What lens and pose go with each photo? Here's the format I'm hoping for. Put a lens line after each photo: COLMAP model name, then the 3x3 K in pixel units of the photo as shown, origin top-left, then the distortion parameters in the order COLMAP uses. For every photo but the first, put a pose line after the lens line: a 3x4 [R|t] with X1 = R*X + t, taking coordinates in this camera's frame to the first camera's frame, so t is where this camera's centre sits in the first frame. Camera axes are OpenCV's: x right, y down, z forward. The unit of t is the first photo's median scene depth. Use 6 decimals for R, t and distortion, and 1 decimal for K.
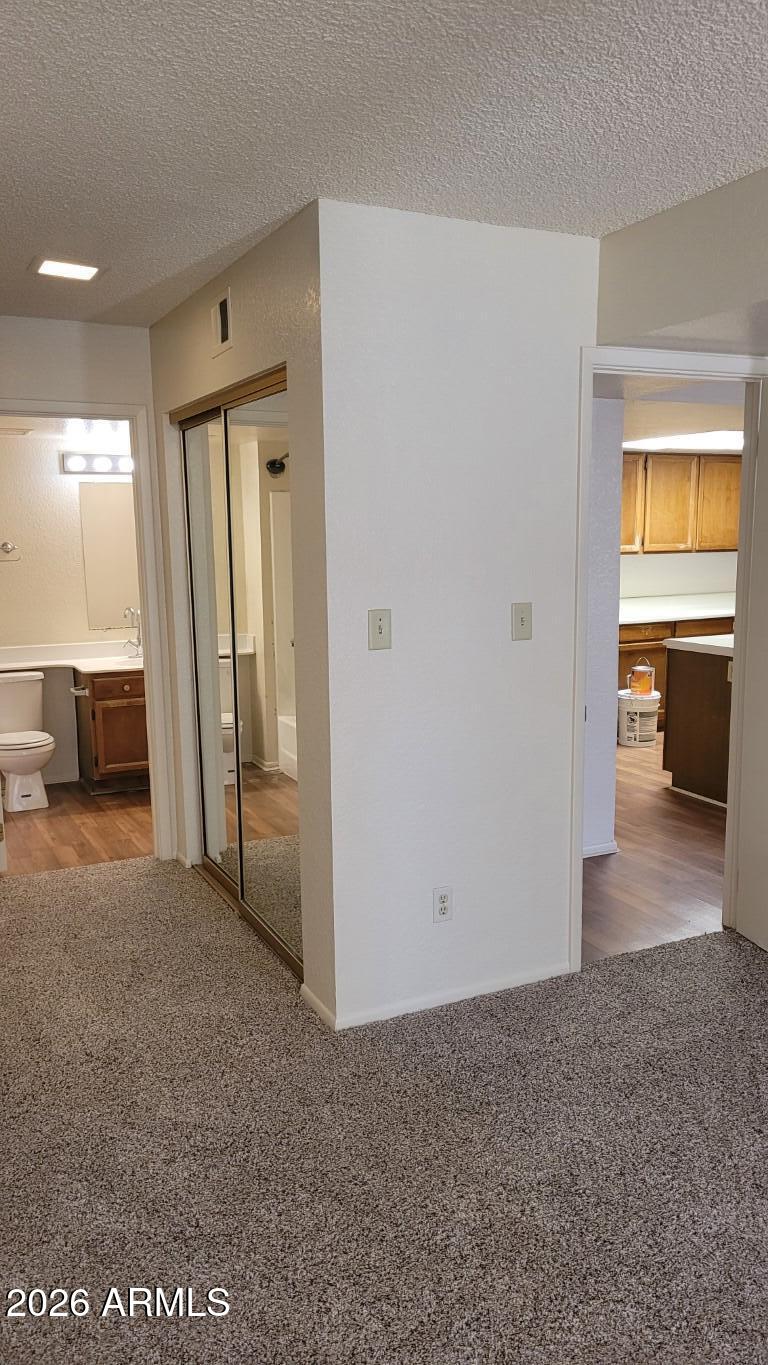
lens RADIAL K [[1025.4, 0, 377.4], [0, 1025.4, 687.6], [0, 0, 1]] dist [0.062689, -0.045783]
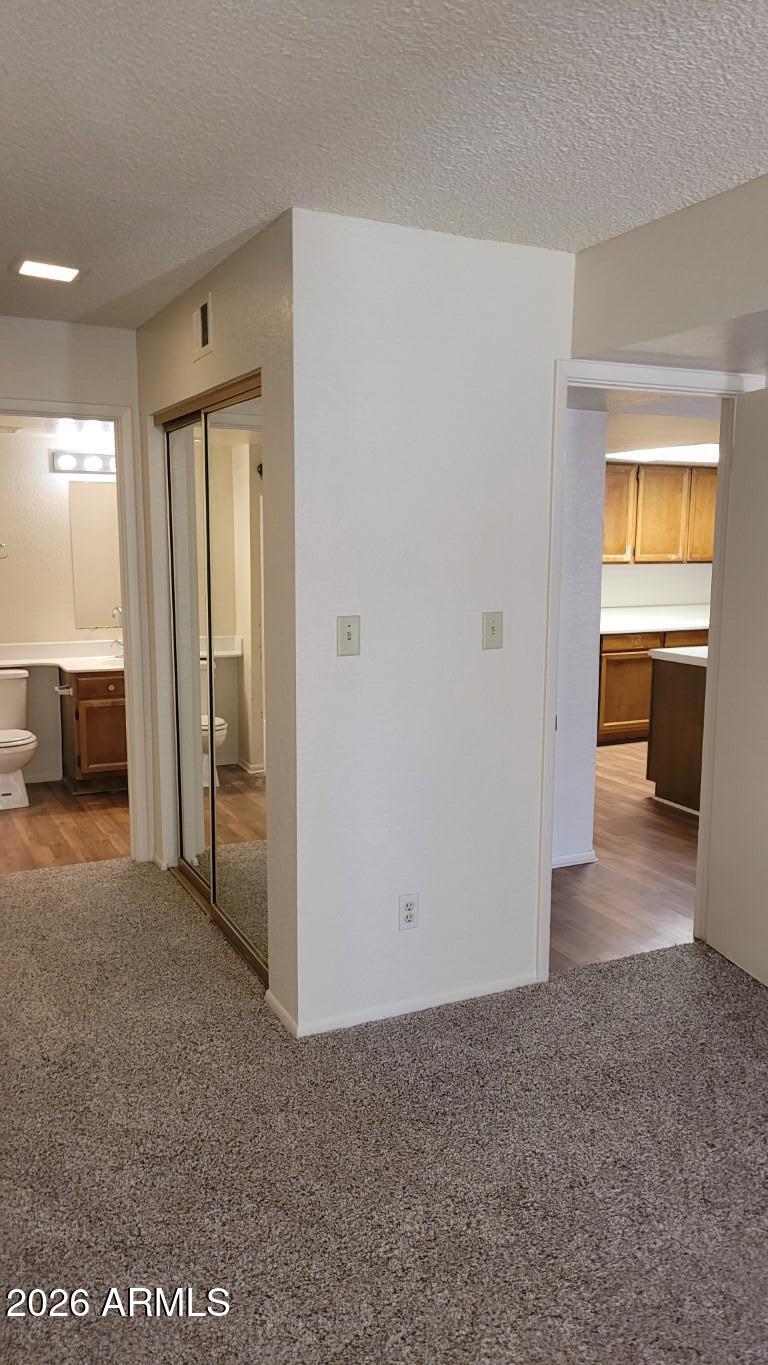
lens RADIAL K [[1025.4, 0, 390.2], [0, 1025.4, 676.4], [0, 0, 1]] dist [0.062689, -0.045783]
pose [[0.999763, 0.019110, 0.010408, 0.030702], [-0.018961, 0.999720, -0.014180, -0.003205], [-0.010676, 0.013979, 0.999845, -0.001201]]
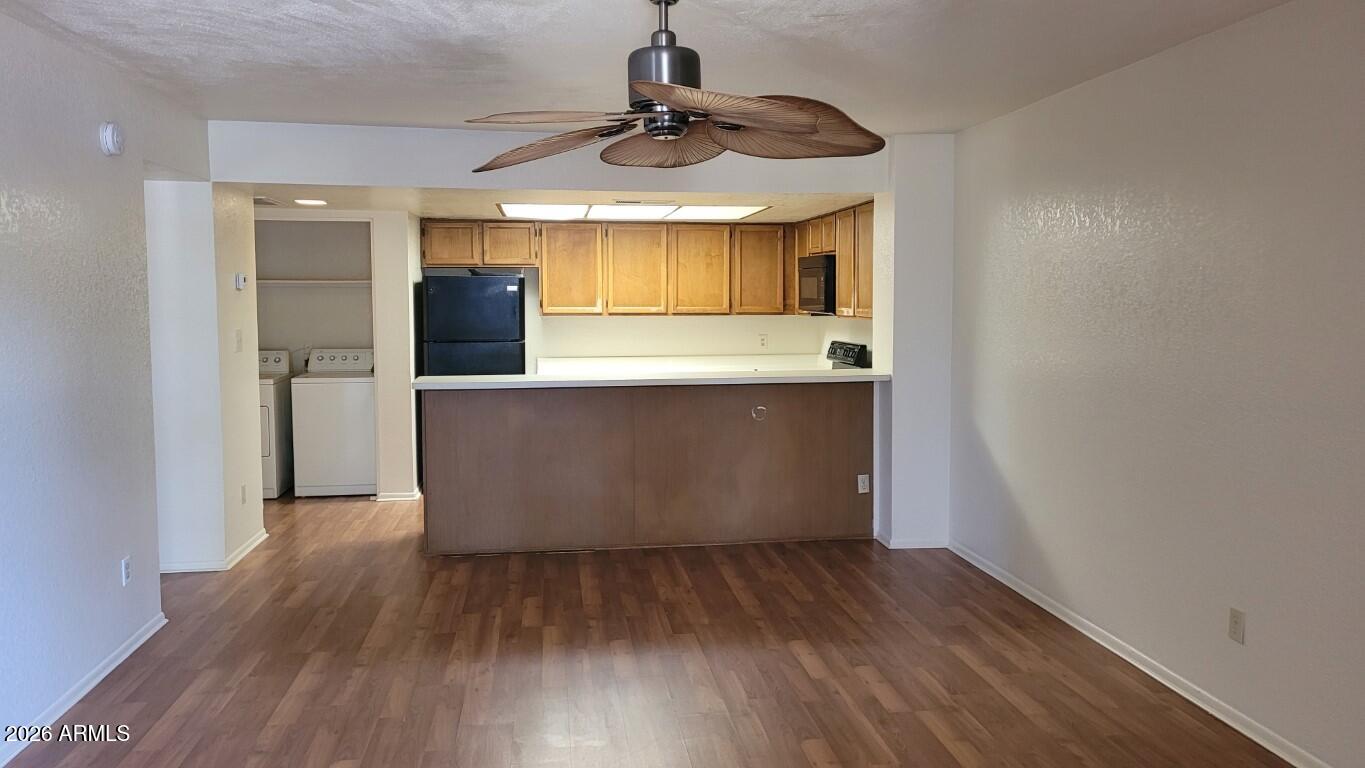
lens RADIAL K [[1025.4, 0, 684.7], [0, 1025.4, 379.1], [0, 0, 1]] dist [0.062689, -0.045783]
pose [[0.952872, 0.038381, -0.300936, 1.749452], [-0.055889, 0.997195, -0.049784, -0.043612], [0.298181, 0.064257, 0.952344, 0.058286]]
